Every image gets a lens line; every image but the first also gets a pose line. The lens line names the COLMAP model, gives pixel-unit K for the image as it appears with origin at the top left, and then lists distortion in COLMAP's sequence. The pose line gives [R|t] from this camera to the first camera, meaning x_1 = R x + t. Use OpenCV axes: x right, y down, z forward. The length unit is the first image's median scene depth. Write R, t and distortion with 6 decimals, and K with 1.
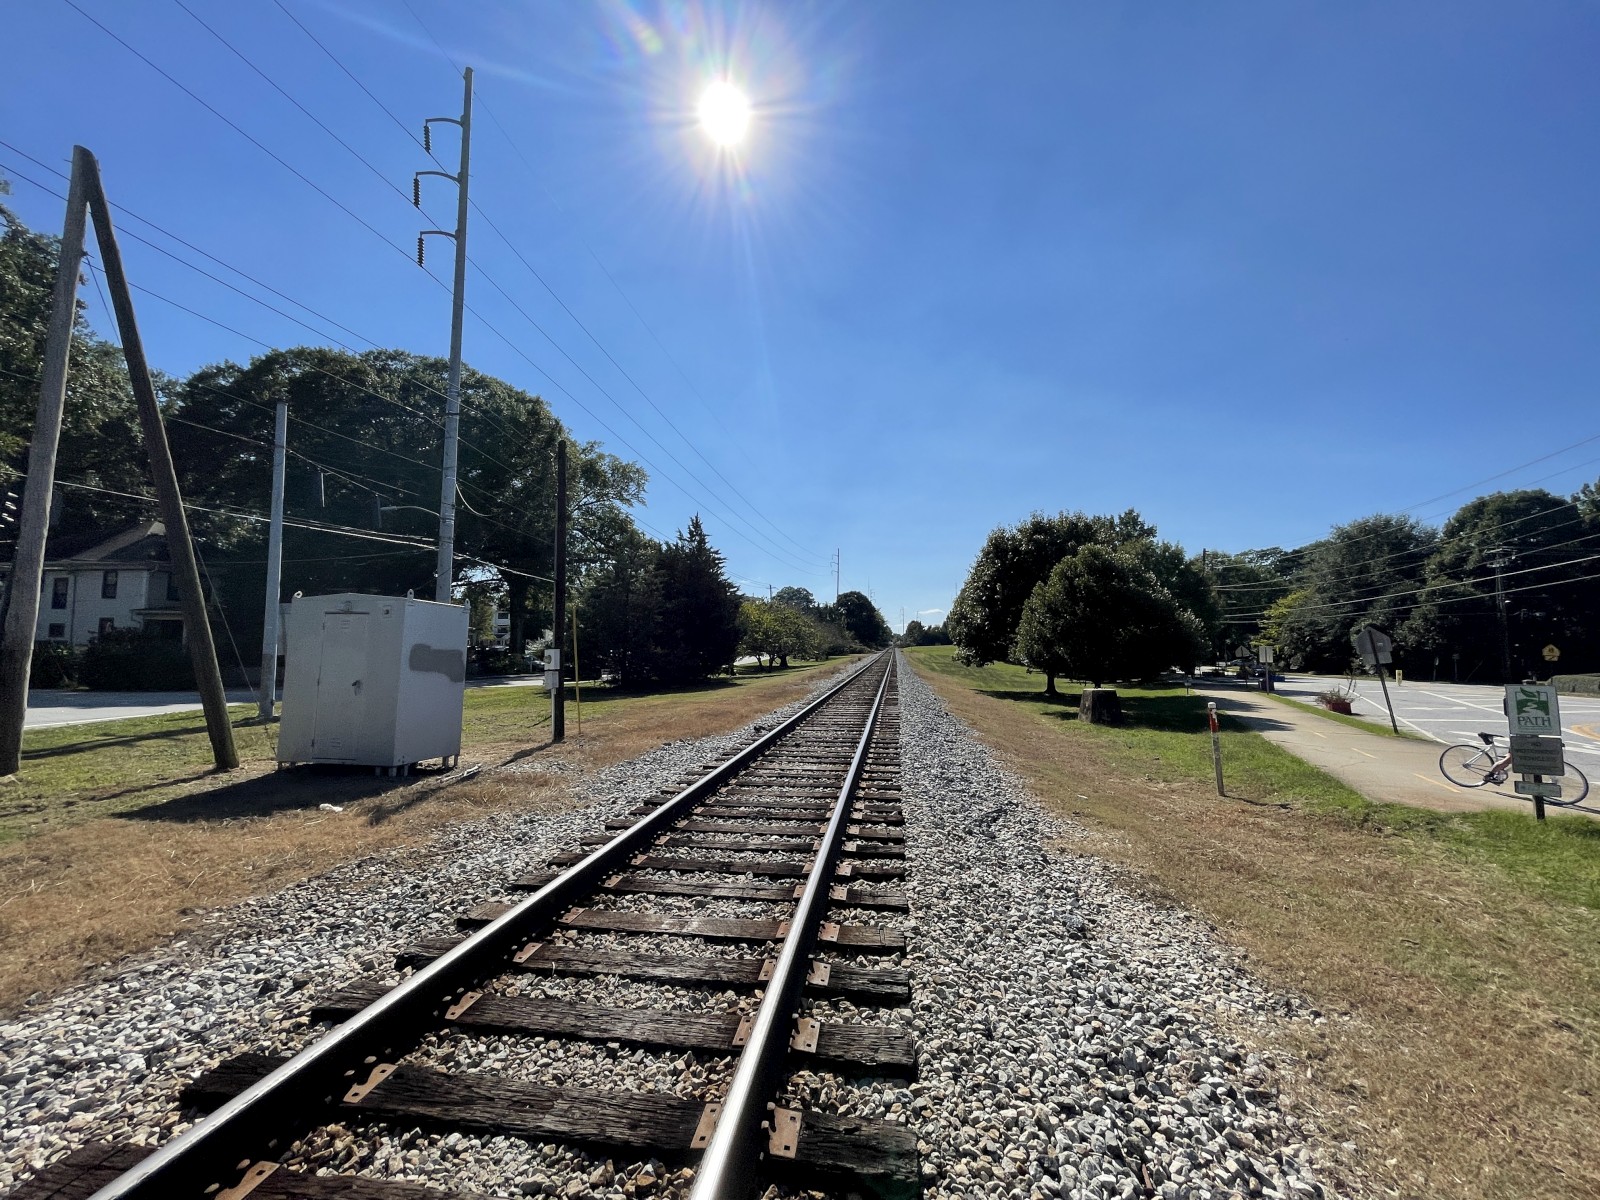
lens RADIAL K [[653.7, 0, 798.0], [0, 653.7, 591.1], [0, 0, 1]] dist [0.003927, 0.000116]
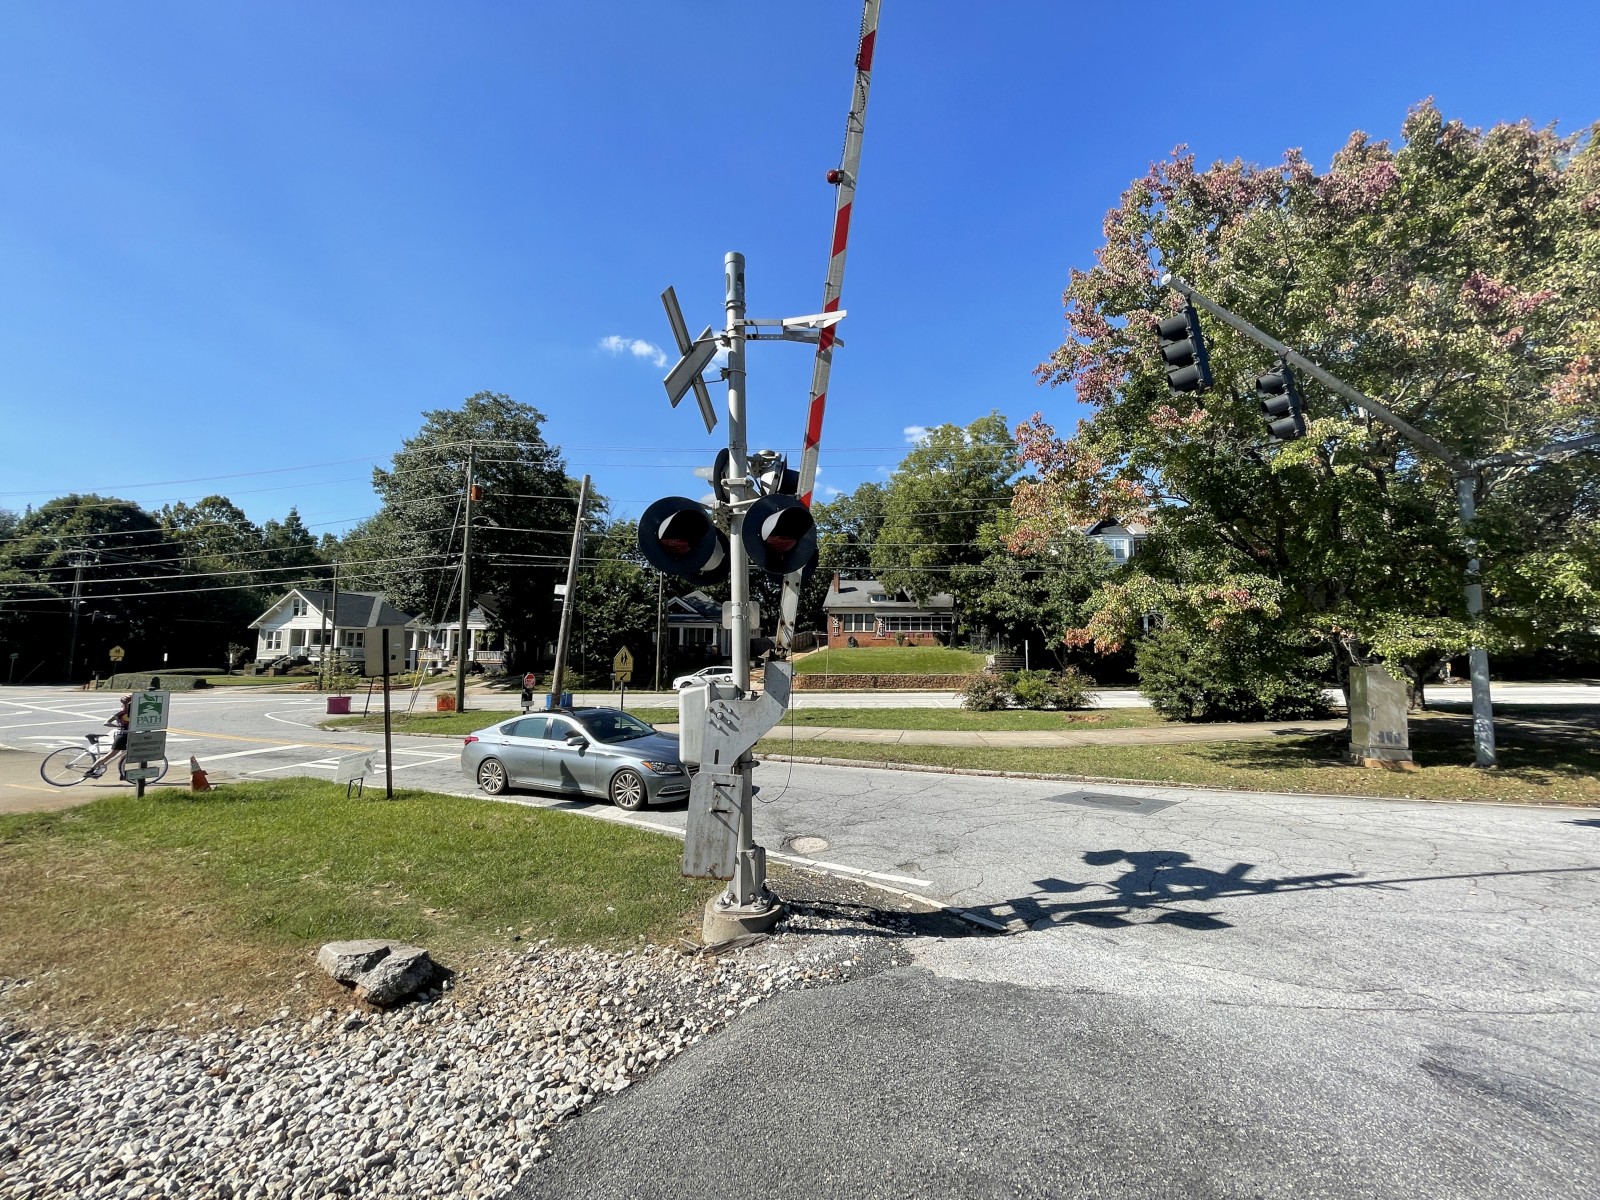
lens RADIAL K [[653.7, 0, 804.5], [0, 653.7, 606.9], [0, 0, 1]] dist [0.003927, 0.000116]
pose [[-0.097586, 0.073989, 0.992473, -0.081356], [-0.101123, 0.991334, -0.083847, -0.011471], [-0.990076, -0.108544, -0.089258, -0.032763]]
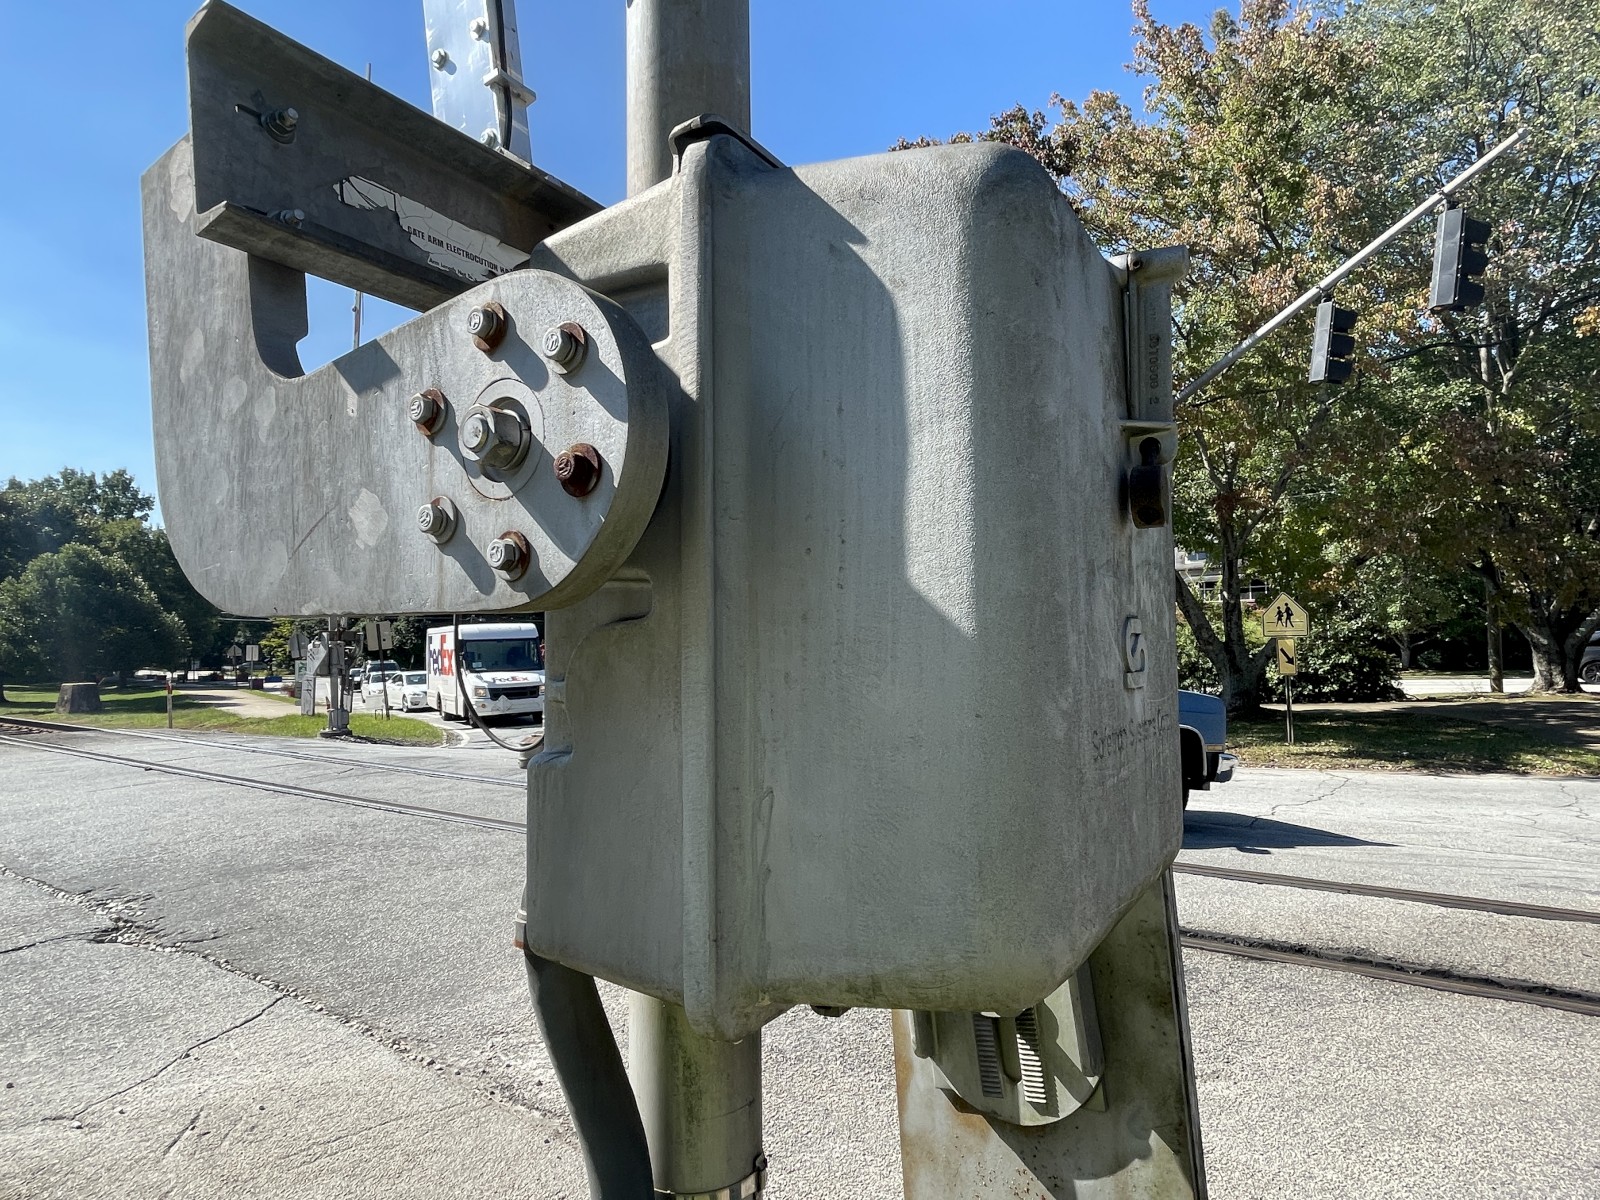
lens RADIAL K [[911.5, 0, 792.7], [0, 911.5, 595.2], [0, 0, 1]] dist [-0.003776, -0.000695]
pose [[0.437473, 0.048350, 0.897931, -0.321044], [-0.072895, 0.997174, -0.018179, -0.049123], [-0.896272, -0.057502, 0.439762, -0.602870]]
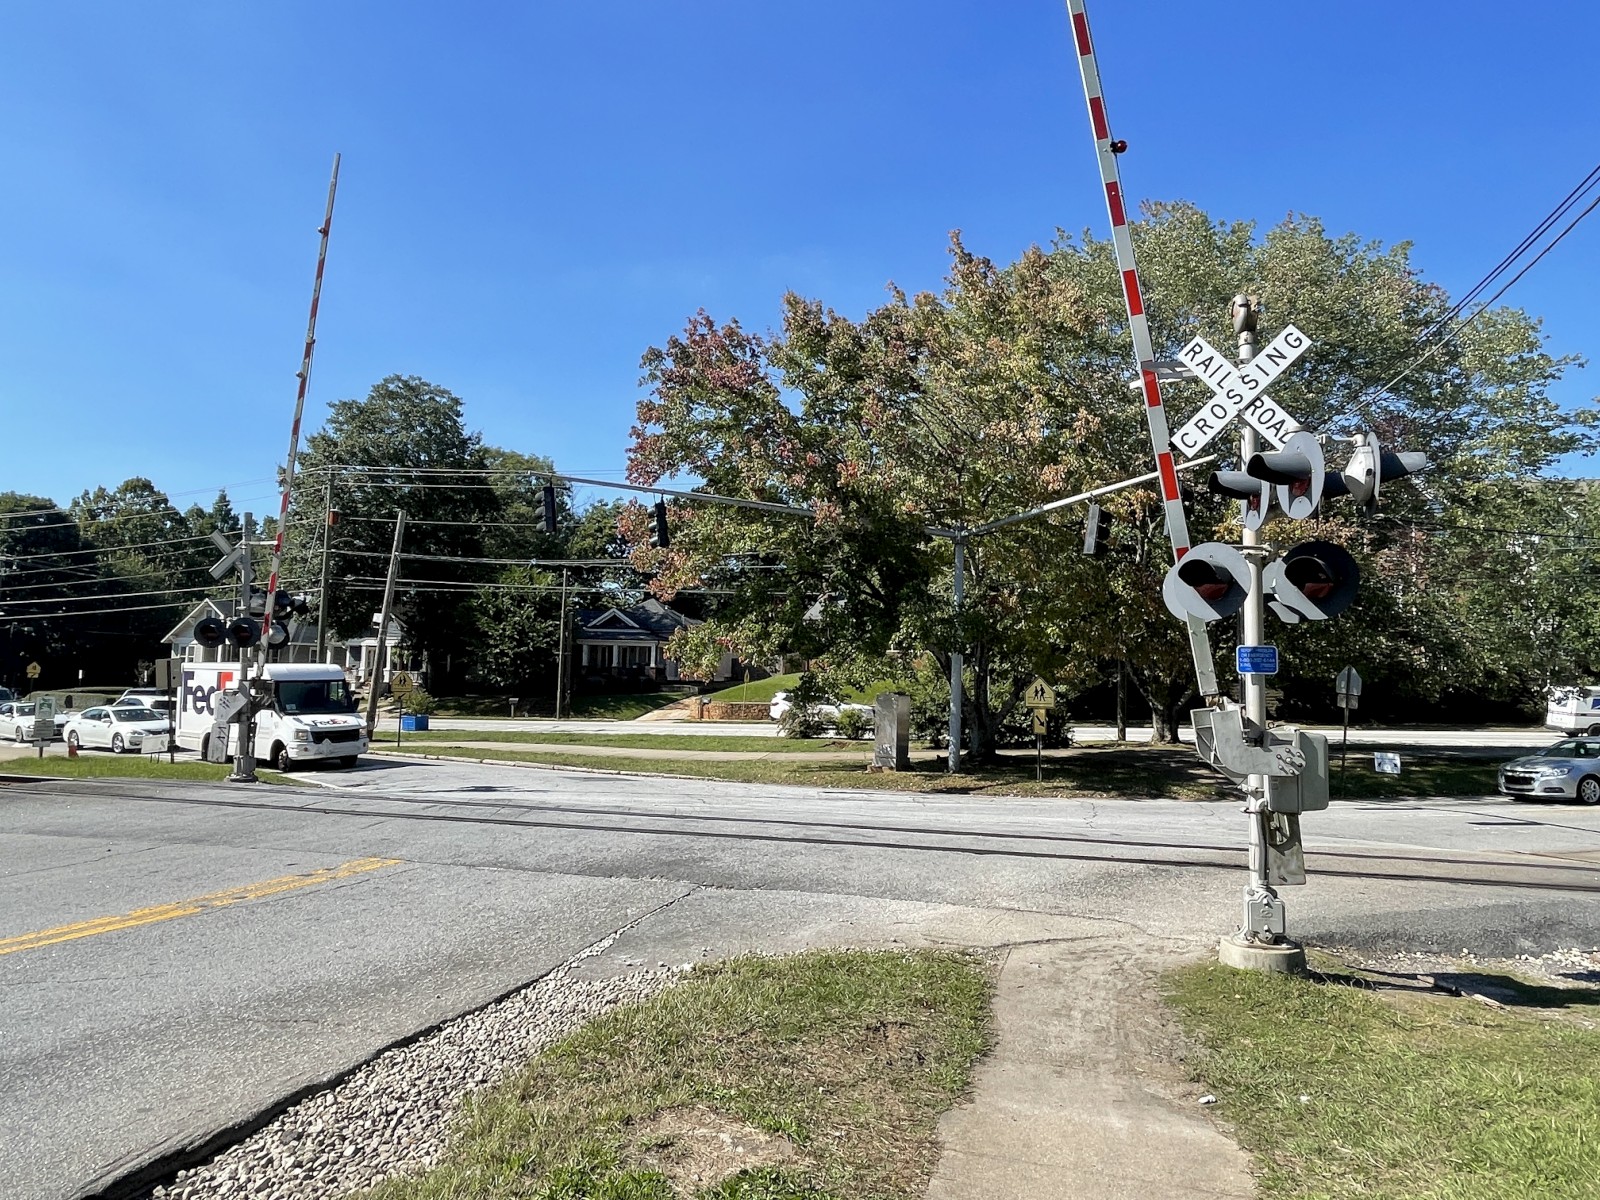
lens RADIAL K [[996.6, 0, 795.8], [0, 996.6, 610.2], [0, 0, 1]] dist [-0.003203, -0.000912]
pose [[0.058092, 0.069146, 0.995914, -0.582035], [-0.112274, 0.991722, -0.062306, -0.061704], [-0.991978, -0.108196, 0.065374, -0.467817]]
